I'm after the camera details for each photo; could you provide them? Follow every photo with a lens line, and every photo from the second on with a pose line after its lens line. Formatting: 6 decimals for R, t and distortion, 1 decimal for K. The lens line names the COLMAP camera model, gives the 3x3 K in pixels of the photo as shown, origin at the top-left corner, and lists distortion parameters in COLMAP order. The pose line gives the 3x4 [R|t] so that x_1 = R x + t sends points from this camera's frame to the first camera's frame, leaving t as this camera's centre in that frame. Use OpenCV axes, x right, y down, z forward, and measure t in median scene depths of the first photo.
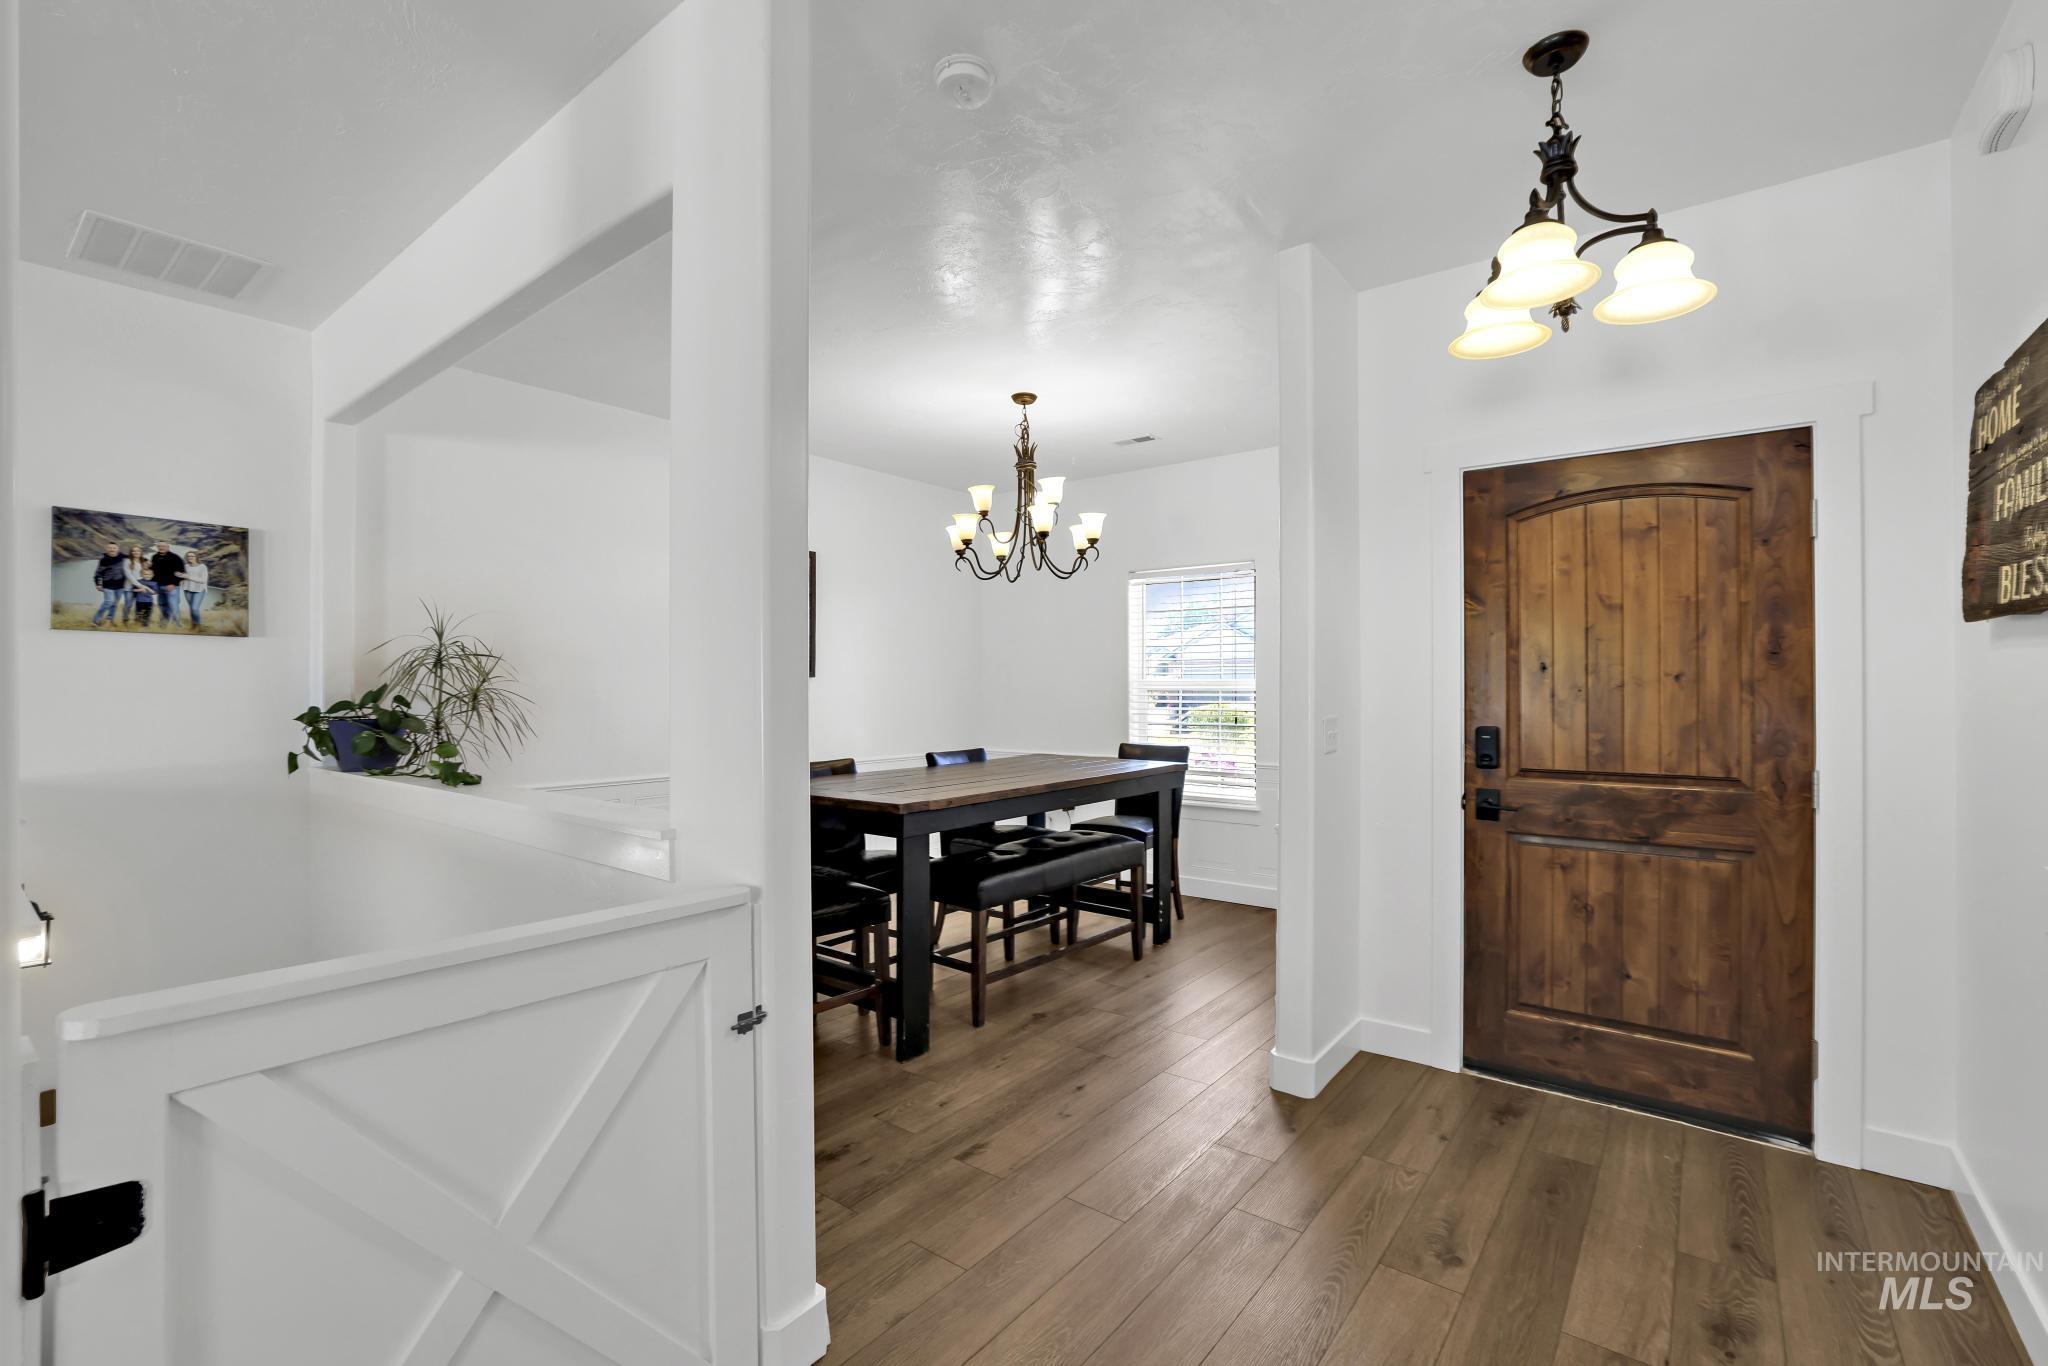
lens RADIAL K [[881.9, 0, 1024.0], [0, 881.9, 683.0], [0, 0, 1]] dist [-0.000588, -0.000221]
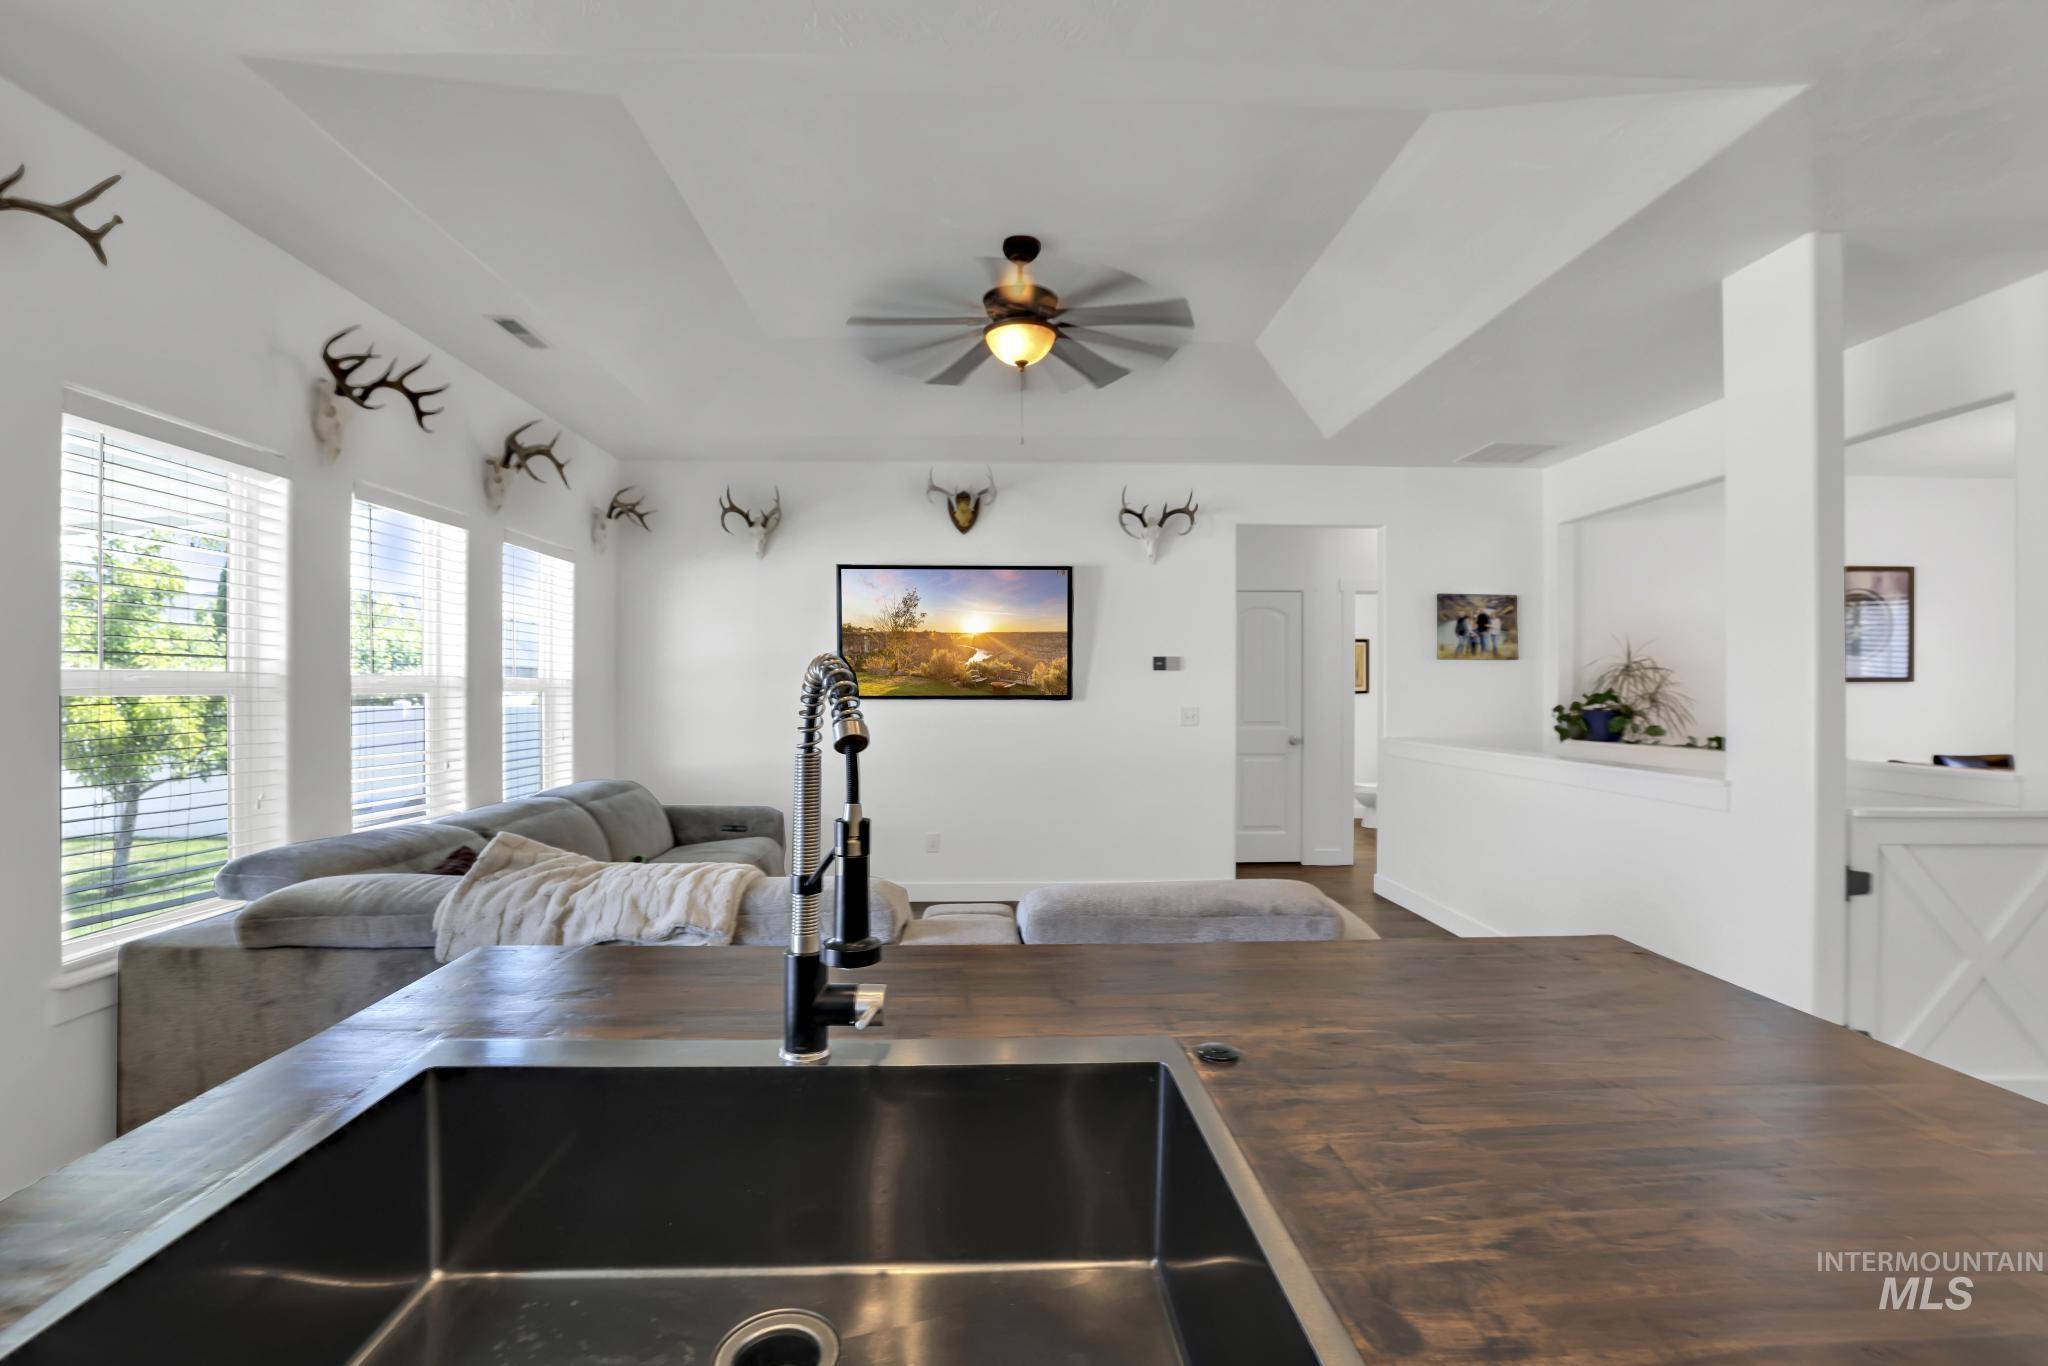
lens RADIAL K [[905.7, 0, 1031.4], [0, 905.7, 691.5], [0, 0, 1]] dist [-0.003372, -0.000239]
pose [[0.648850, 0.008087, -0.760874, -0.175778], [-0.001514, 0.999955, 0.009336, -0.006531], [0.760915, -0.004906, 0.648833, -0.876630]]
